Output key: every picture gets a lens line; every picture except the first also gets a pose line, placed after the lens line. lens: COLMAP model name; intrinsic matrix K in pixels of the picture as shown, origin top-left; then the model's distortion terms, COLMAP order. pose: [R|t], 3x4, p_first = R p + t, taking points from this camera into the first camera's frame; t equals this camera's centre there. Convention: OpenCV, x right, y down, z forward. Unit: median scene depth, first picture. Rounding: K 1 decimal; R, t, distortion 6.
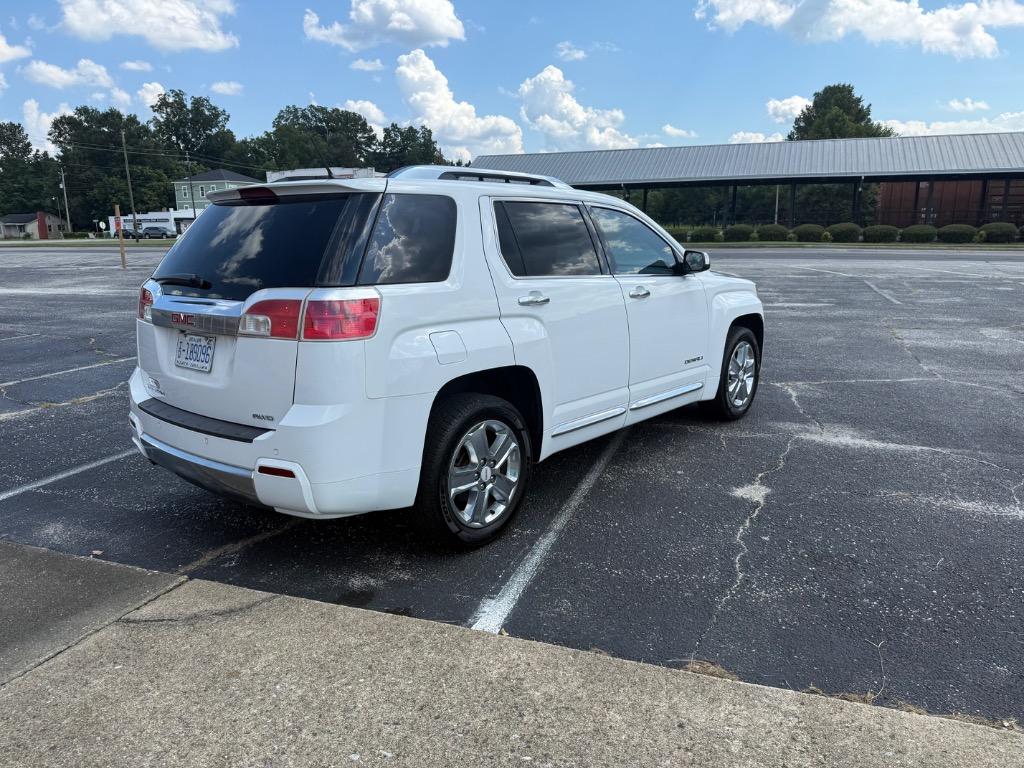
lens RADIAL K [[724.7, 0, 513.9], [0, 724.7, 388.9], [0, 0, 1]] dist [0.023002, -0.034921]
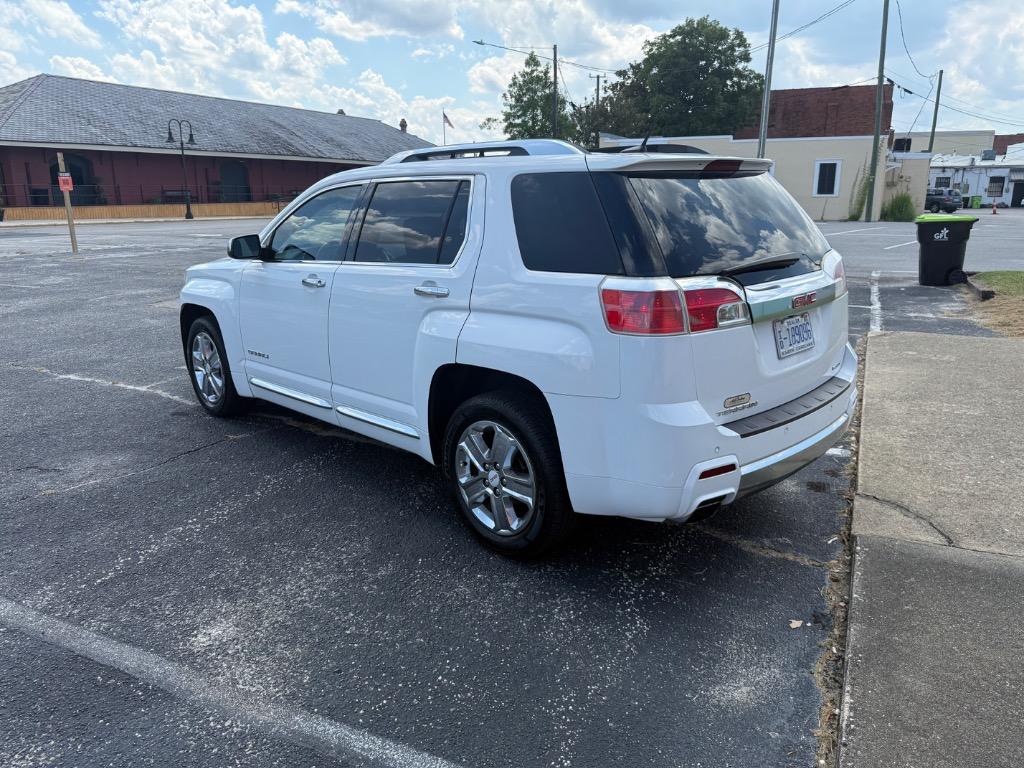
lens RADIAL K [[724.7, 0, 506.4], [0, 724.7, 382.6], [0, 0, 1]] dist [0.023002, -0.034921]
pose [[0.110148, -0.243515, 0.963622, -0.051625], [0.225671, 0.950328, 0.214359, -0.010237], [-0.967956, 0.193851, 0.159631, 0.044935]]
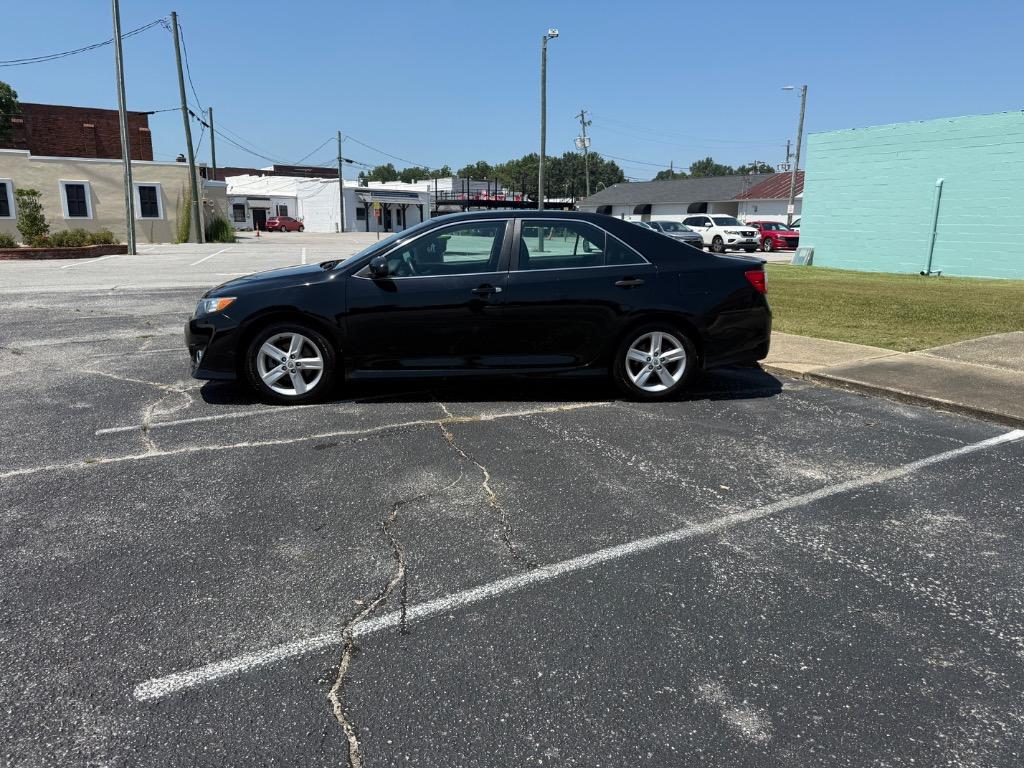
lens RADIAL K [[724.7, 0, 517.5], [0, 724.7, 382.6], [0, 0, 1]] dist [0.023002, -0.034921]
pose [[-0.775484, -0.136815, 0.616366, -0.039820], [0.137435, 0.916250, 0.376295, -0.023290], [-0.616228, 0.376520, -0.691734, 0.108190]]
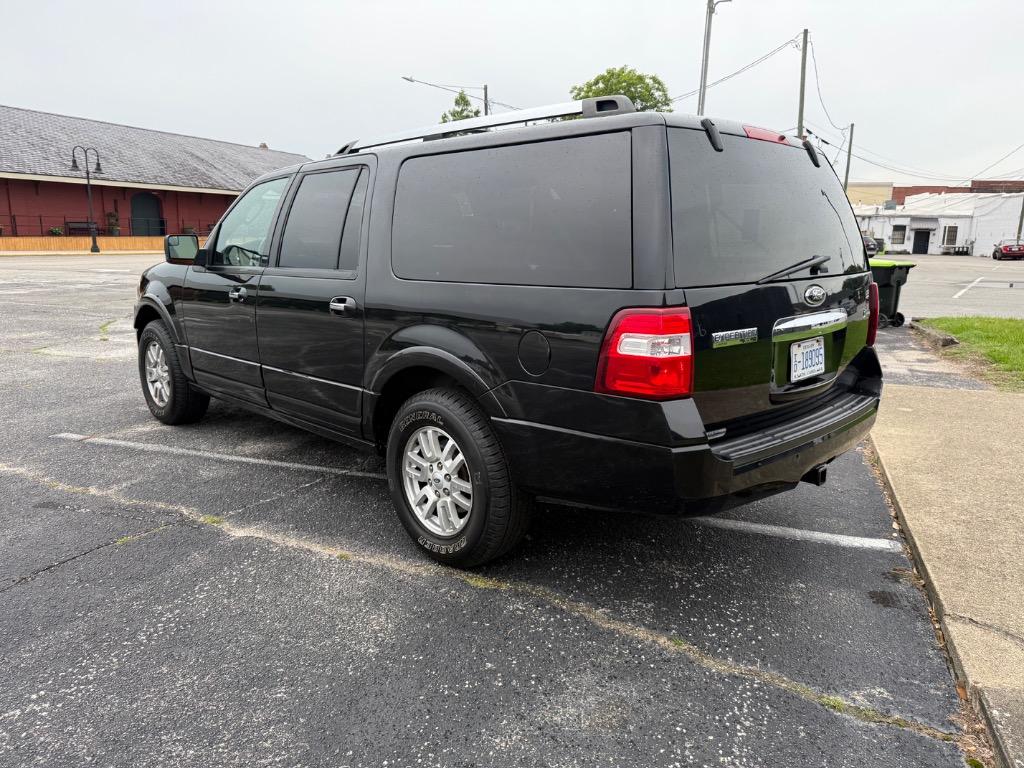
lens RADIAL K [[724.7, 0, 513.5], [0, 724.7, 390.2], [0, 0, 1]] dist [0.023002, -0.034921]
pose [[0.002022, -0.203216, 0.979132, -0.040487], [0.209746, 0.957440, 0.198281, -0.010834], [-0.977754, 0.204968, 0.044559, 0.048871]]
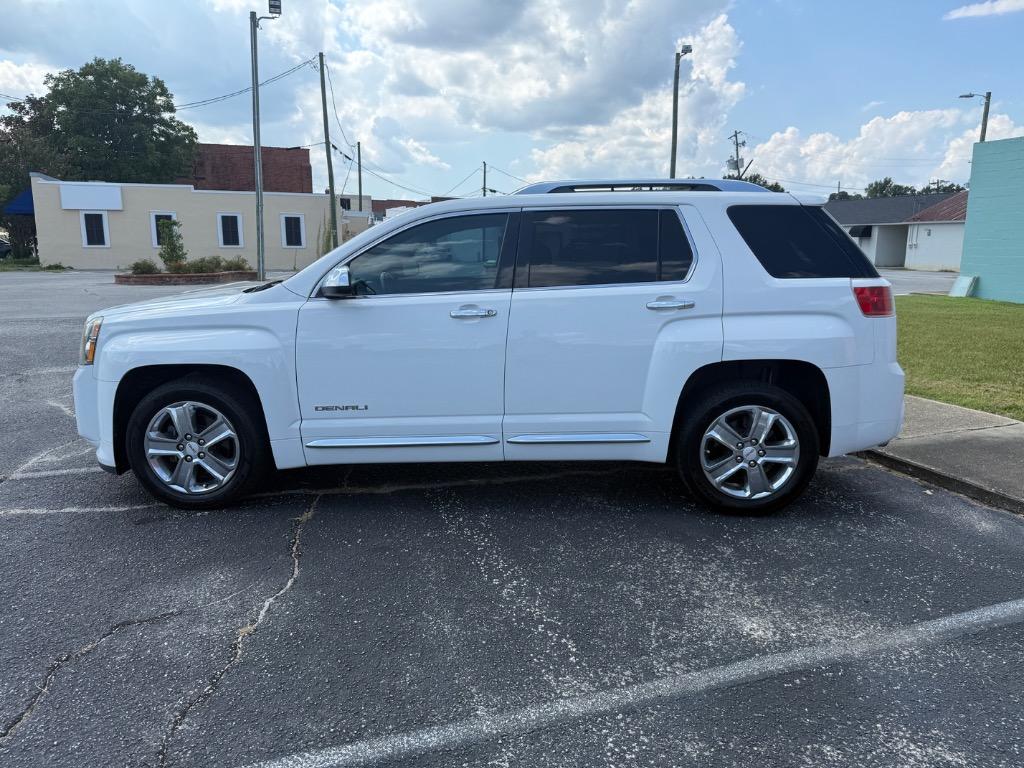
lens RADIAL K [[724.7, 0, 507.3], [0, 724.7, 390.9], [0, 0, 1]] dist [0.023002, -0.034921]
pose [[-0.616542, -0.148102, 0.773267, -0.042393], [0.176449, 0.931174, 0.319032, -0.018231], [-0.767295, 0.333138, -0.547975, 0.086606]]
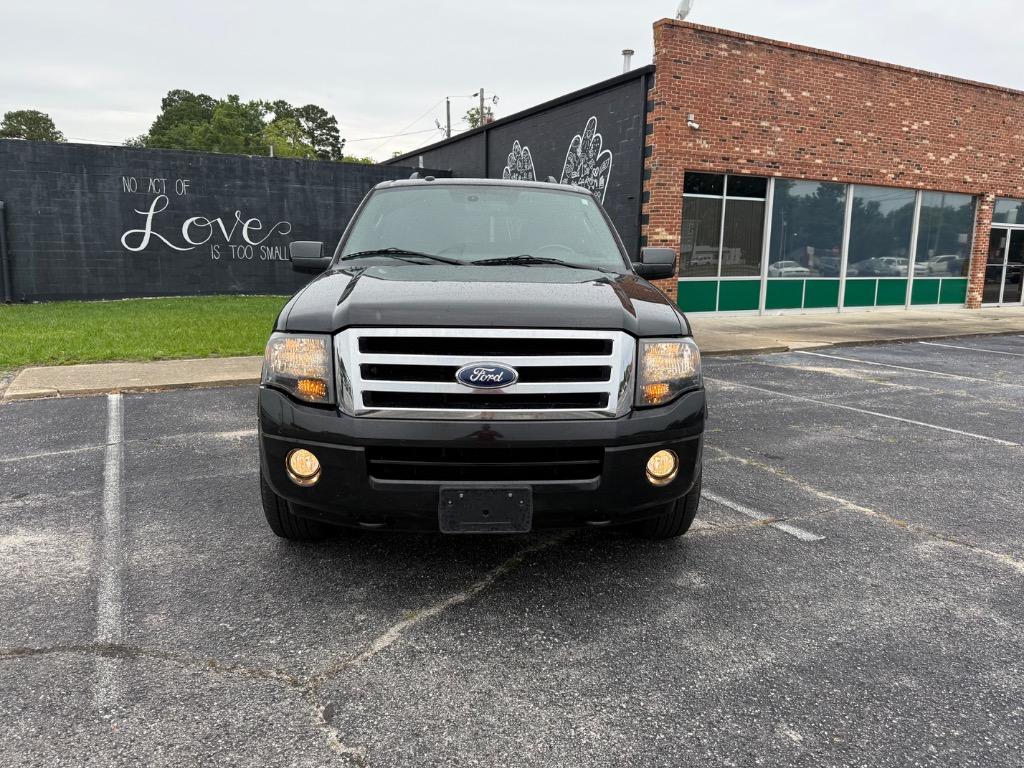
lens RADIAL K [[724.7, 0, 511.9], [0, 724.7, 382.5], [0, 0, 1]] dist [0.023002, -0.034921]
pose [[-0.674748, 0.125505, -0.727299, 0.061710], [-0.169888, 0.932561, 0.318540, -0.022109], [0.718229, 0.338494, -0.607922, 0.100732]]
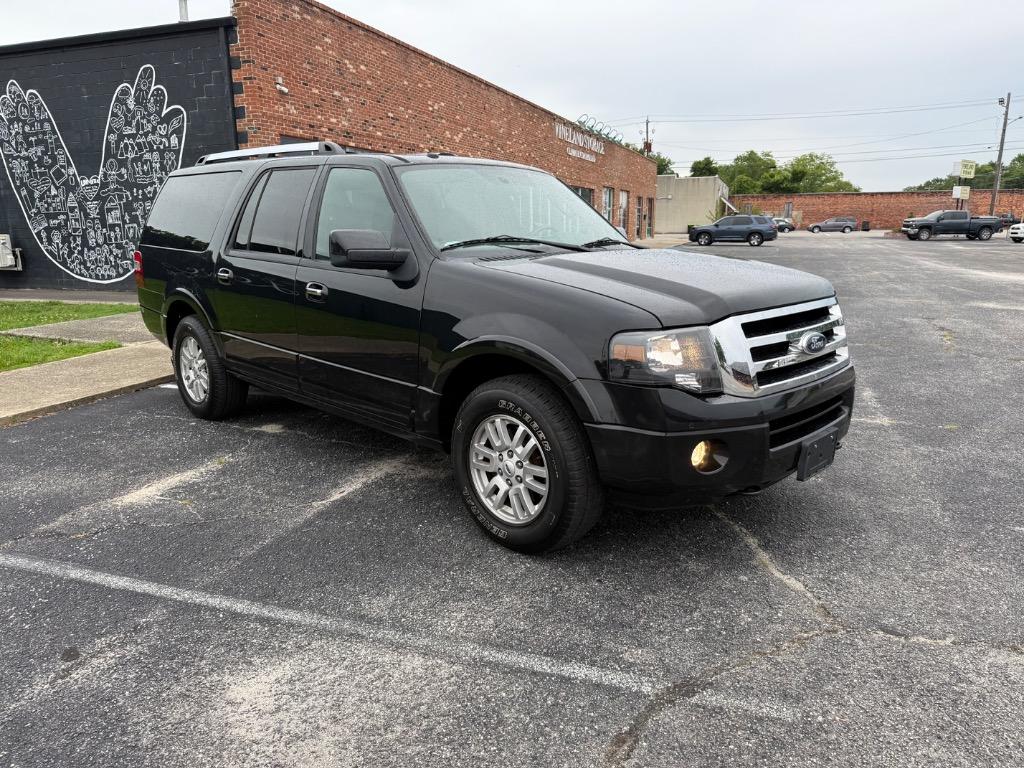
lens RADIAL K [[724.7, 0, 516.8], [0, 724.7, 389.3], [0, 0, 1]] dist [0.023002, -0.034921]
pose [[0.011780, 0.232734, -0.972469, 0.076562], [-0.212038, 0.951001, 0.225028, -0.015221], [0.977190, 0.203549, 0.060551, 0.064282]]
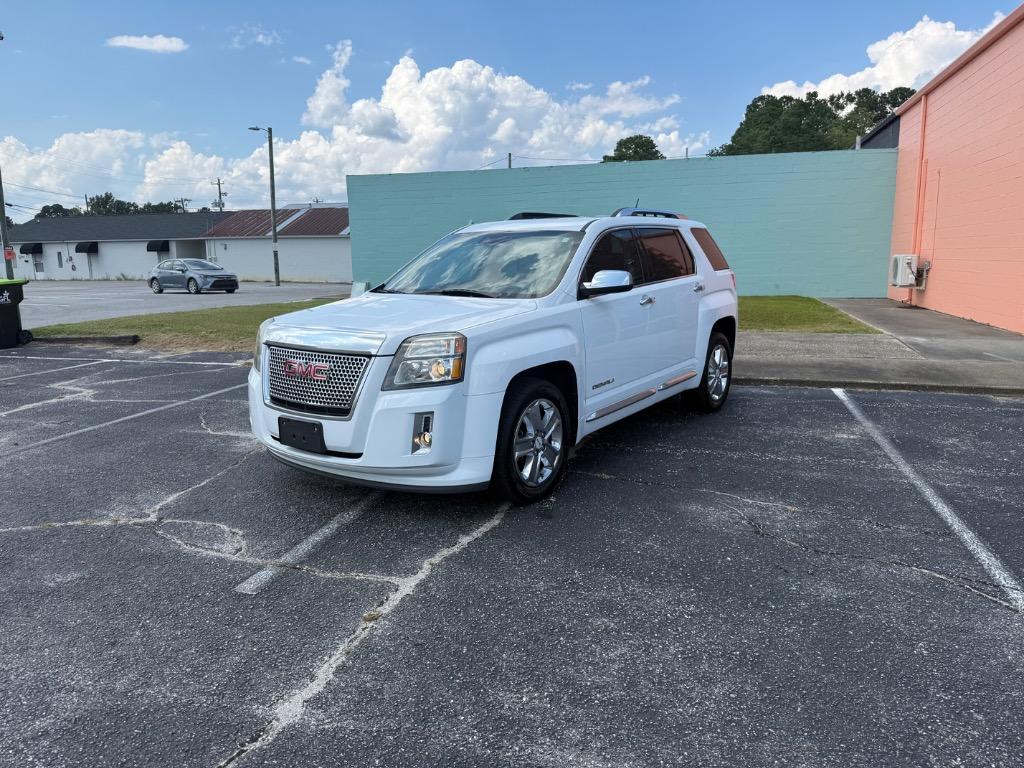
lens RADIAL K [[724.7, 0, 511.3], [0, 724.7, 389.2], [0, 0, 1]] dist [0.023002, -0.034921]
pose [[-0.997433, 0.031589, -0.064255, 0.008544], [0.003845, 0.919753, 0.392478, -0.026137], [0.071497, 0.391224, -0.917514, 0.120601]]
